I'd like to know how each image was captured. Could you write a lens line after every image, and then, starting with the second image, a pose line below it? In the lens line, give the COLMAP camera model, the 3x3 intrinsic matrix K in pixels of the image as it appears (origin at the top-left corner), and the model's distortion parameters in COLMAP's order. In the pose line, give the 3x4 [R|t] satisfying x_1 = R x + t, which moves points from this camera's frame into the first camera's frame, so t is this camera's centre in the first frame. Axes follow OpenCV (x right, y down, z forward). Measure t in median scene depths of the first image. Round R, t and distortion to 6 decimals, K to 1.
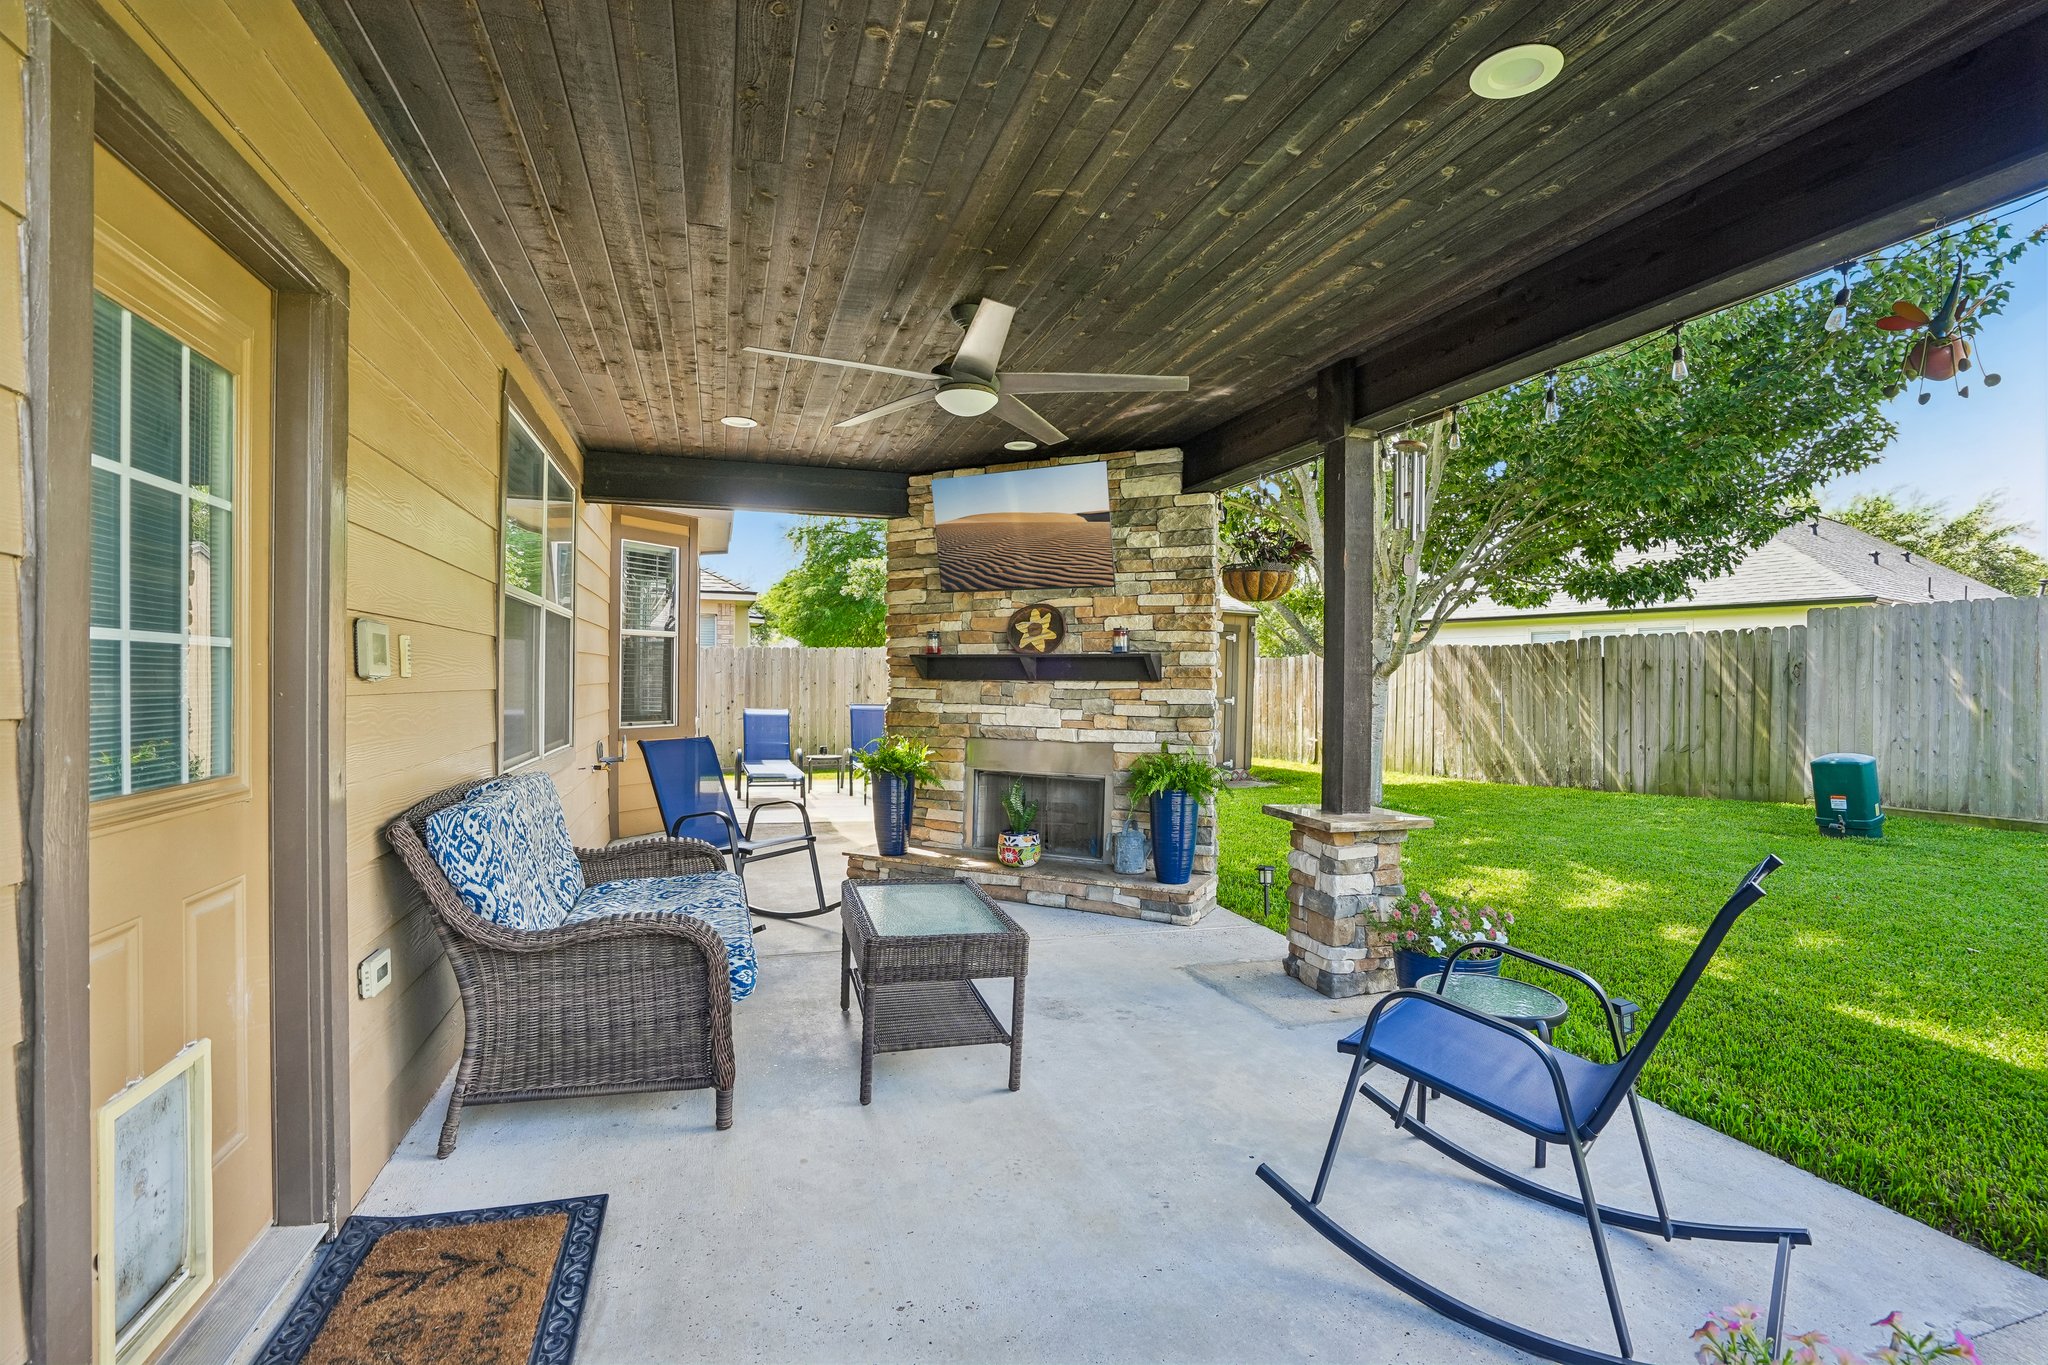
lens RADIAL K [[925.2, 0, 1024.0], [0, 925.2, 682.5], [0, 0, 1]] dist [-0.000413, -0.000026]
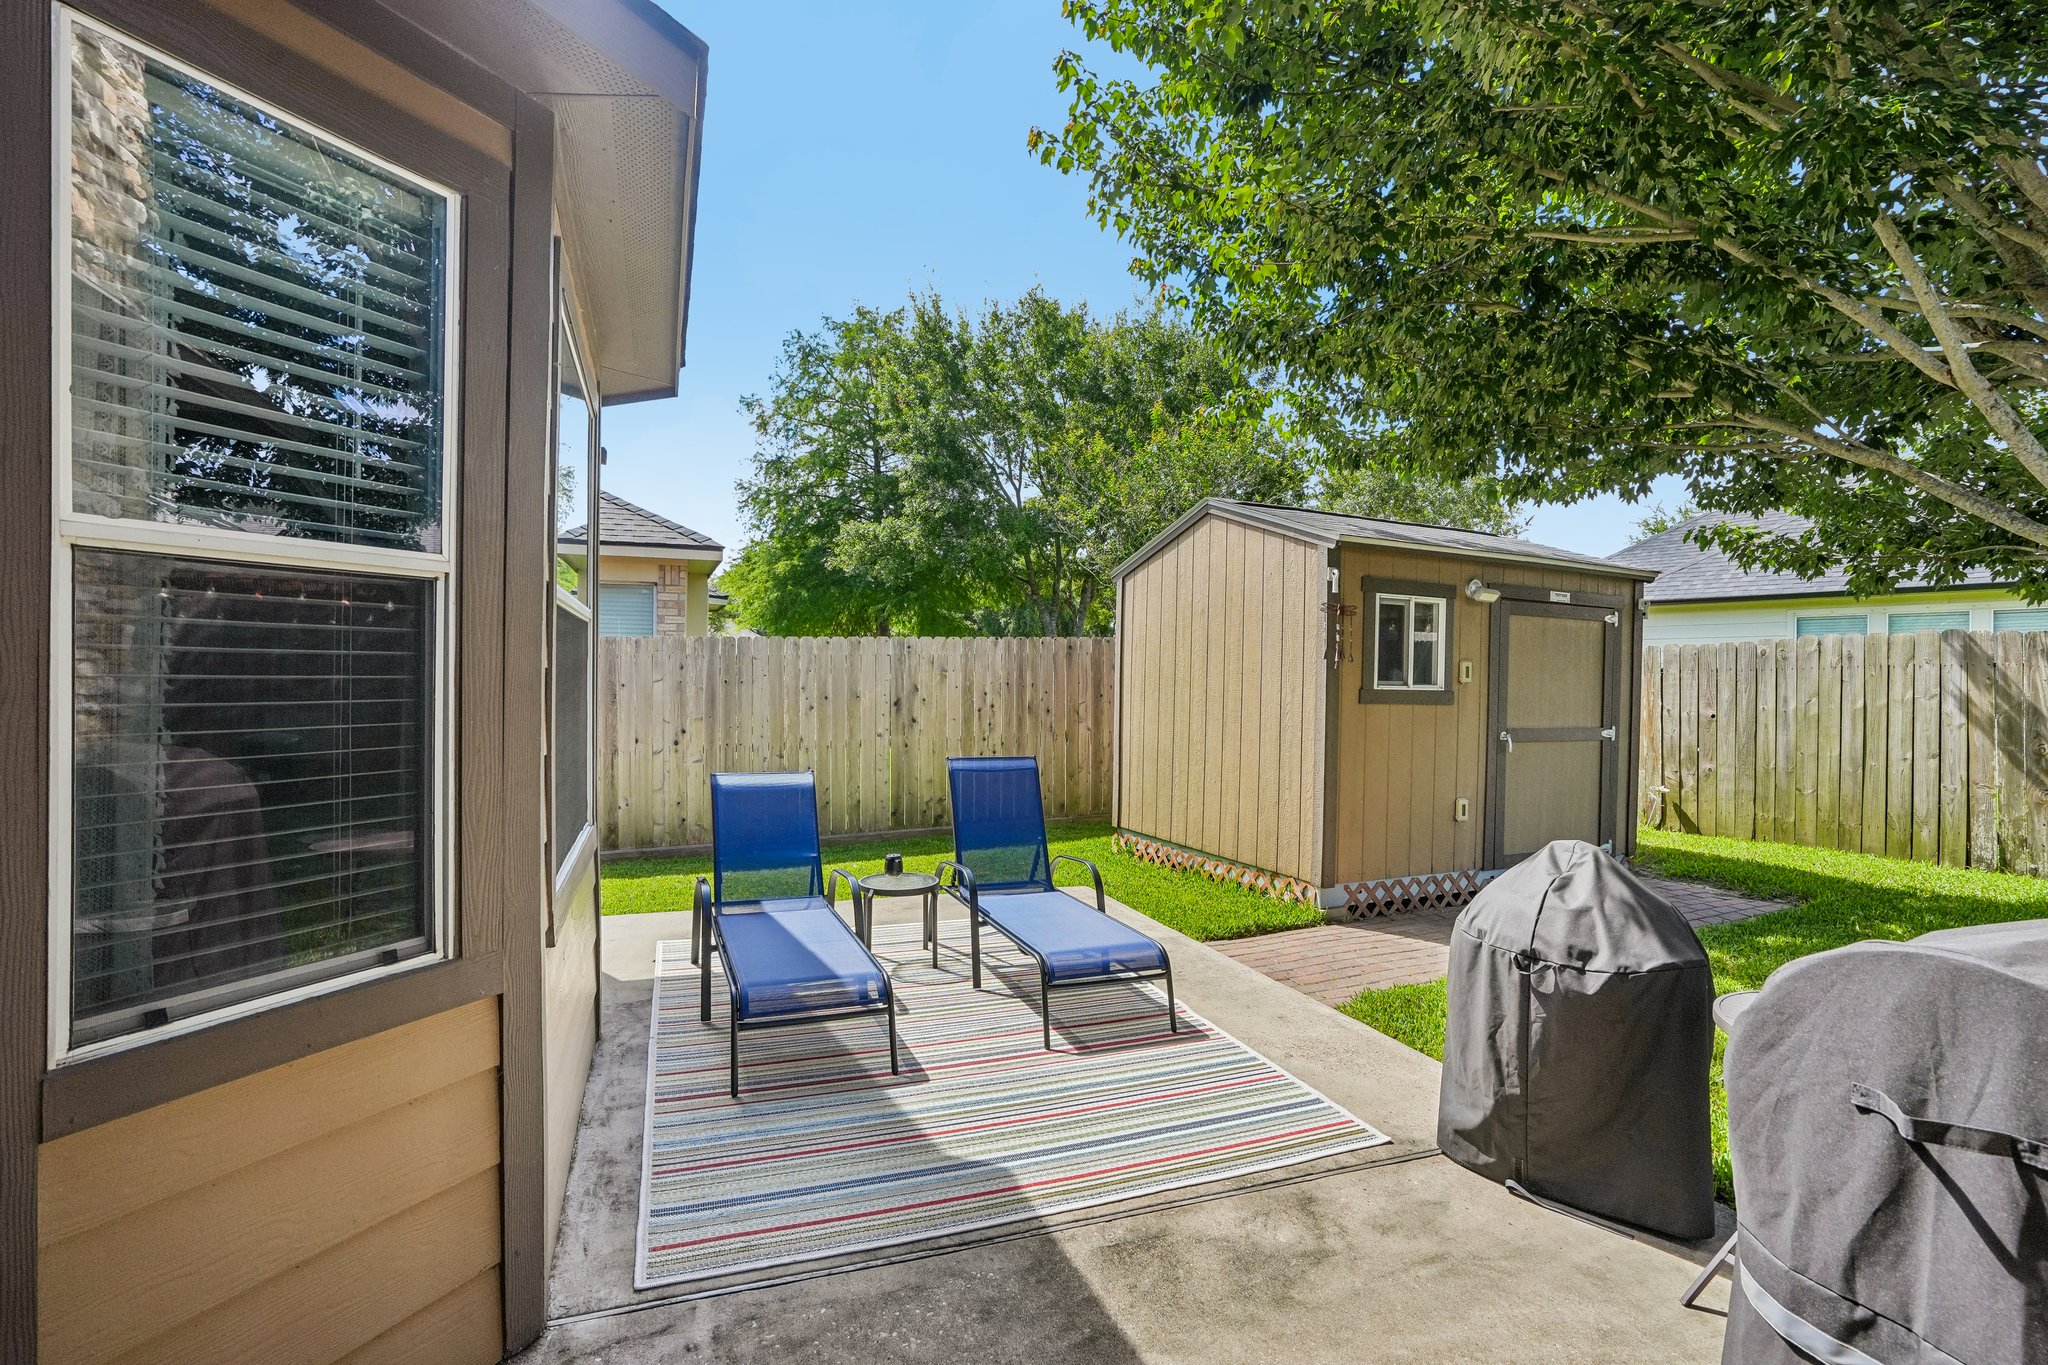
lens RADIAL K [[925.2, 0, 1024.0], [0, 925.2, 682.5], [0, 0, 1]] dist [-0.000413, -0.000026]
pose [[0.998841, -0.003725, 0.047998, -0.121549], [0.003258, 0.999947, 0.009799, -0.013601], [-0.048032, -0.009632, 0.998799, 0.384414]]
